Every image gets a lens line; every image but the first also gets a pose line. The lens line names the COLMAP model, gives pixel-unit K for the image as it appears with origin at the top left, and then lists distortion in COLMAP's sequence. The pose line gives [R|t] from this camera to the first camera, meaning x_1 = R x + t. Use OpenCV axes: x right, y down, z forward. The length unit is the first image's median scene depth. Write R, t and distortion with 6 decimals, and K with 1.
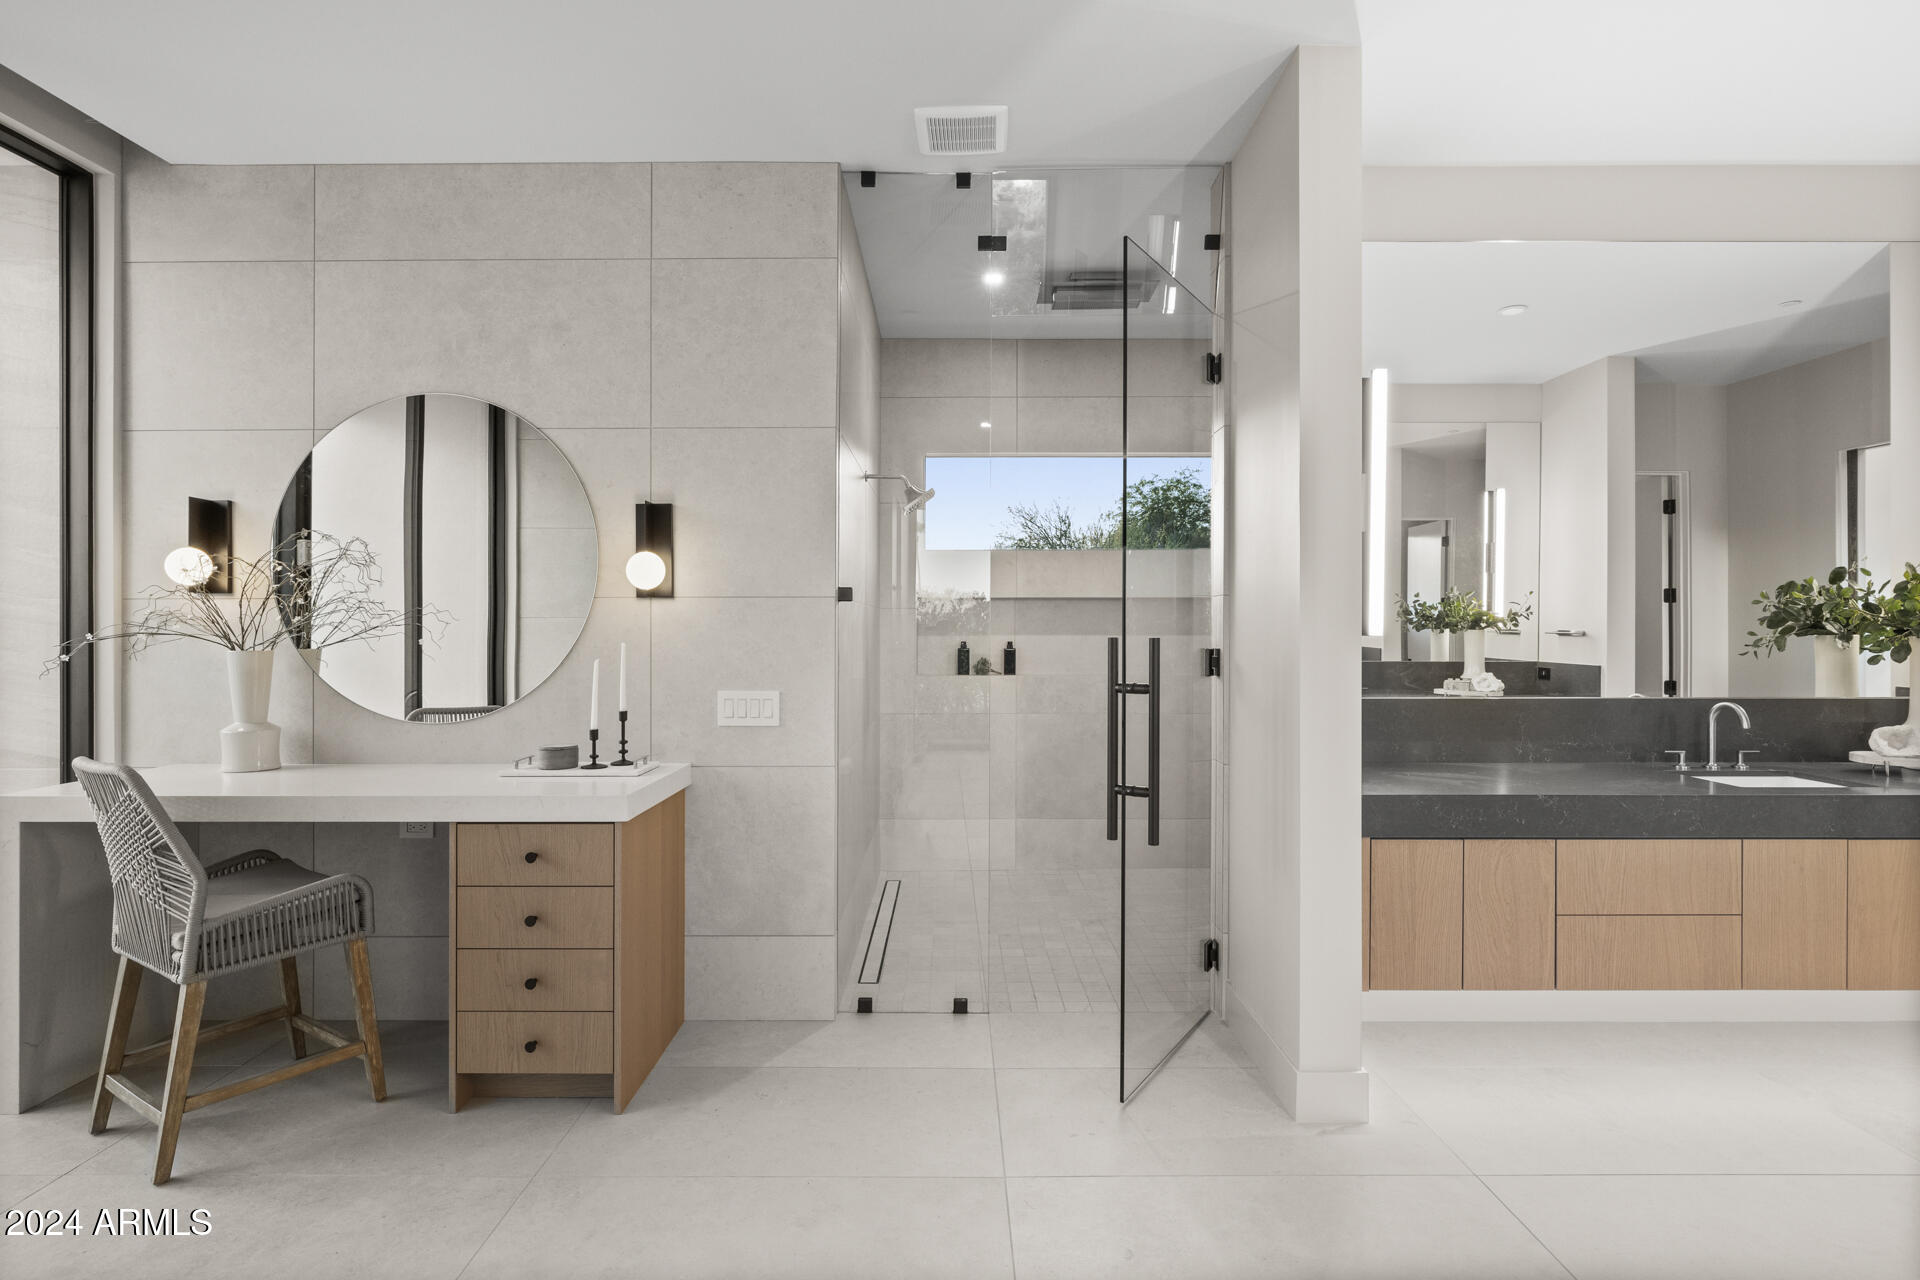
lens RADIAL K [[936.1, 0, 965.1], [0, 936.1, 636.4], [0, 0, 1]] dist [0.000922, -0.000156]
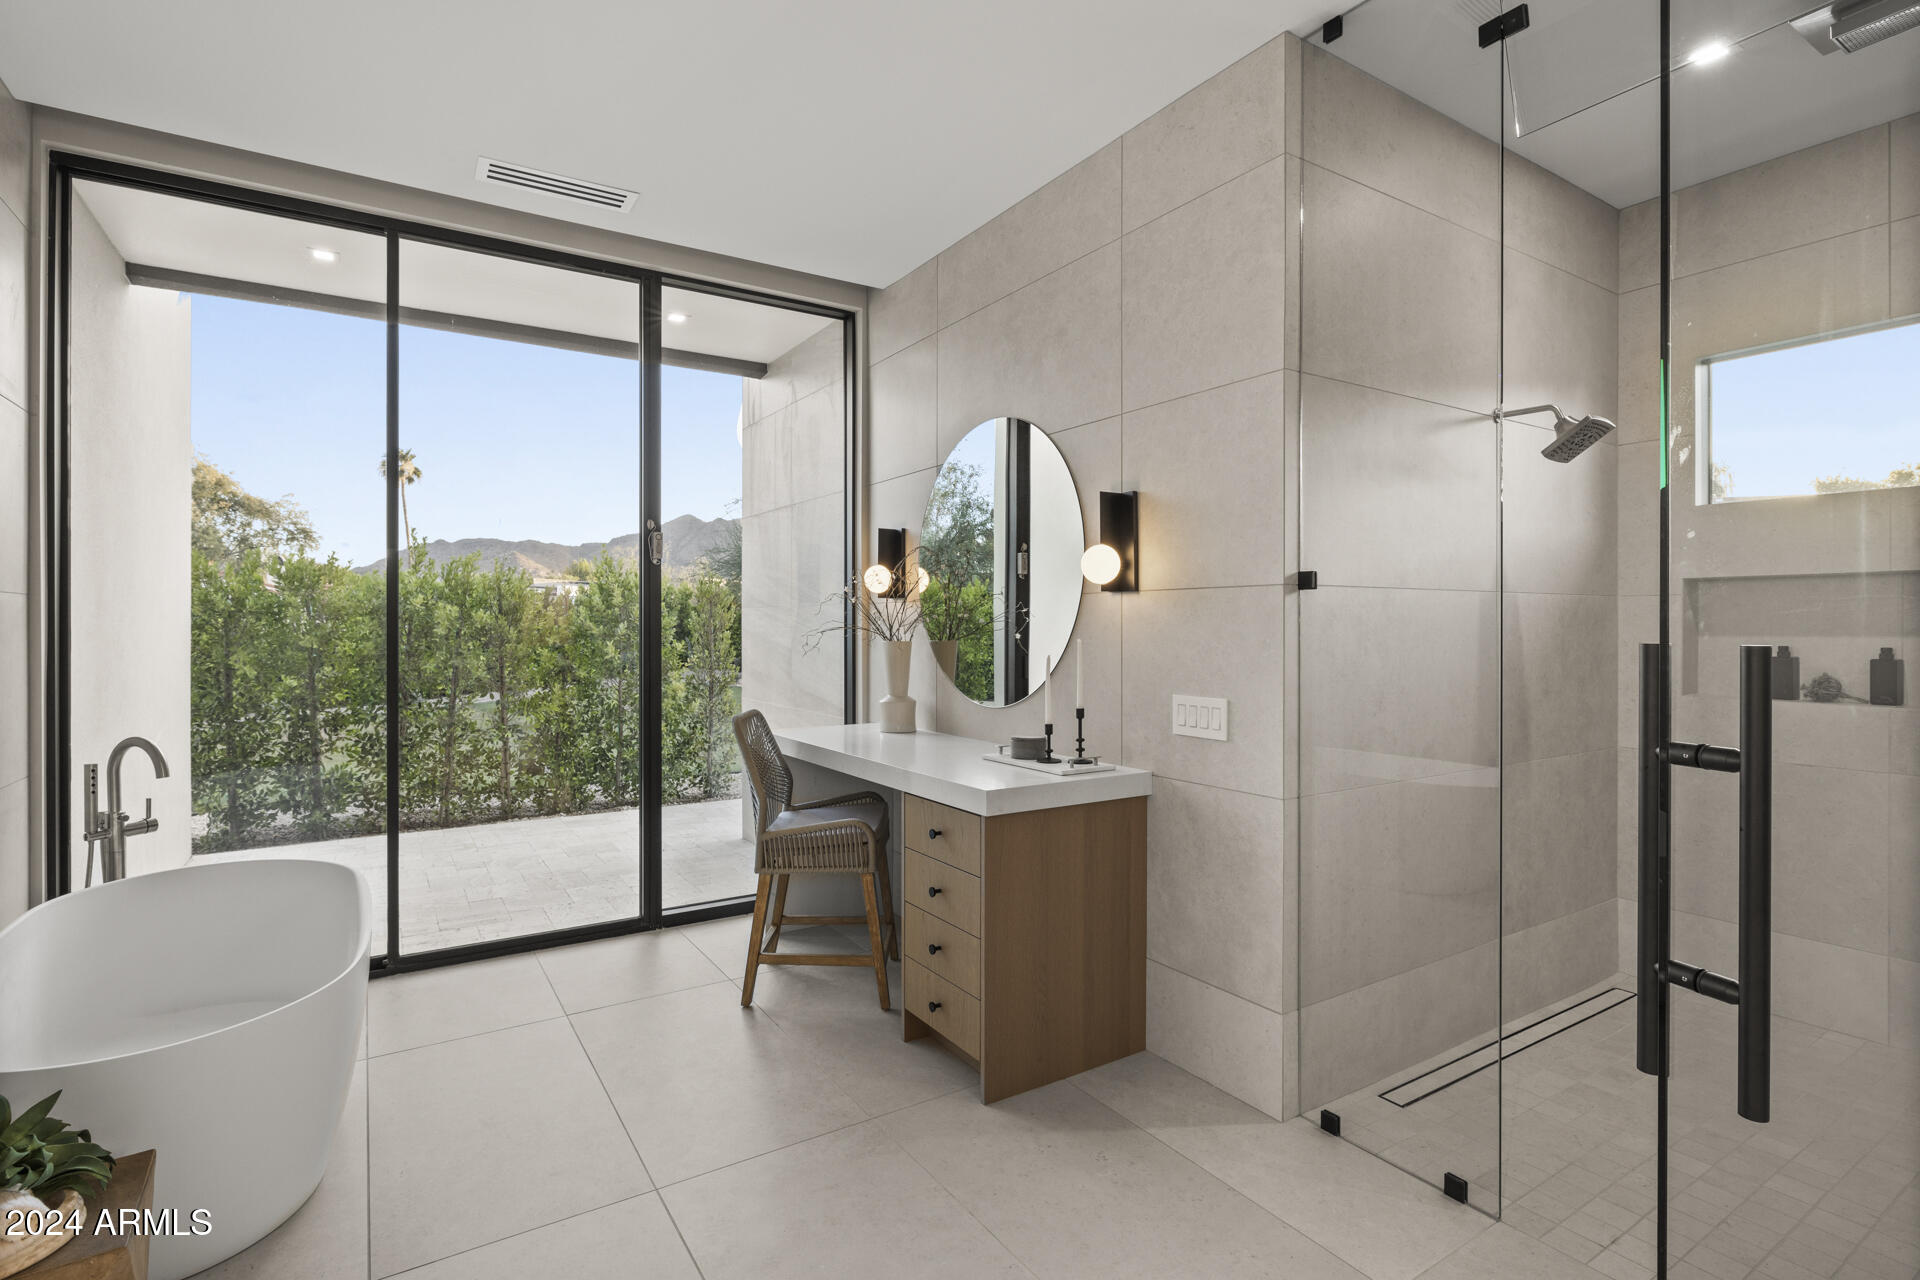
lens RADIAL K [[936.1, 0, 956.5], [0, 936.1, 628.5], [0, 0, 1]] dist [0.000922, -0.000156]
pose [[0.541197, 0.004317, -0.840885, 0.376378], [-0.007819, 0.999969, 0.000102, -0.003188], [0.840859, 0.006520, 0.541214, 0.344791]]
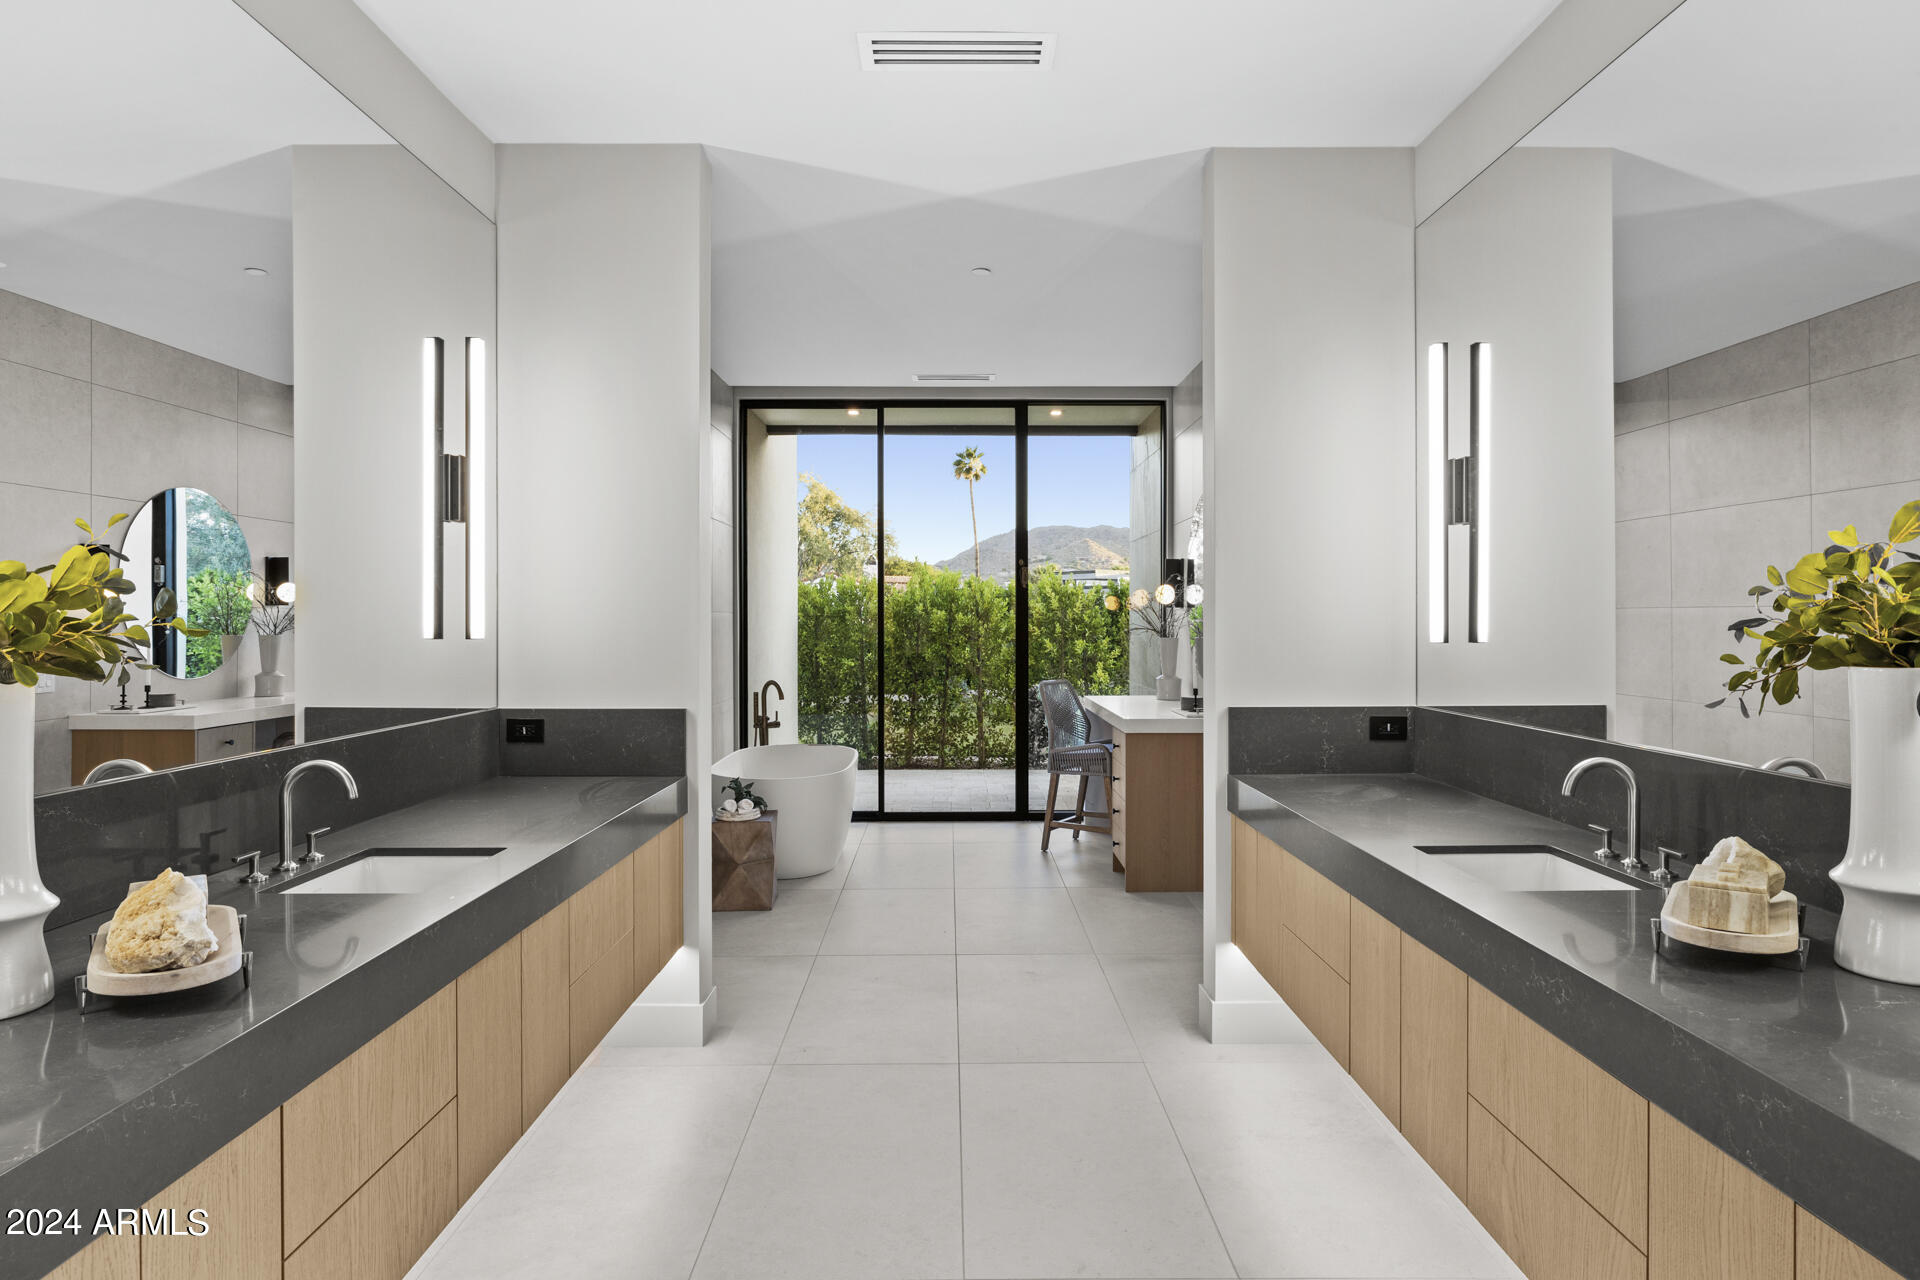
lens RADIAL K [[1261.9, 0, 961.7], [0, 1261.9, 634.1], [0, 0, 1]] dist [0.026457, 0.001628]
pose [[0.001986, 0.013082, -0.999912, 1.685450], [-0.005490, 0.999899, 0.013071, -0.020979], [0.999983, 0.005464, 0.002058, 0.538874]]
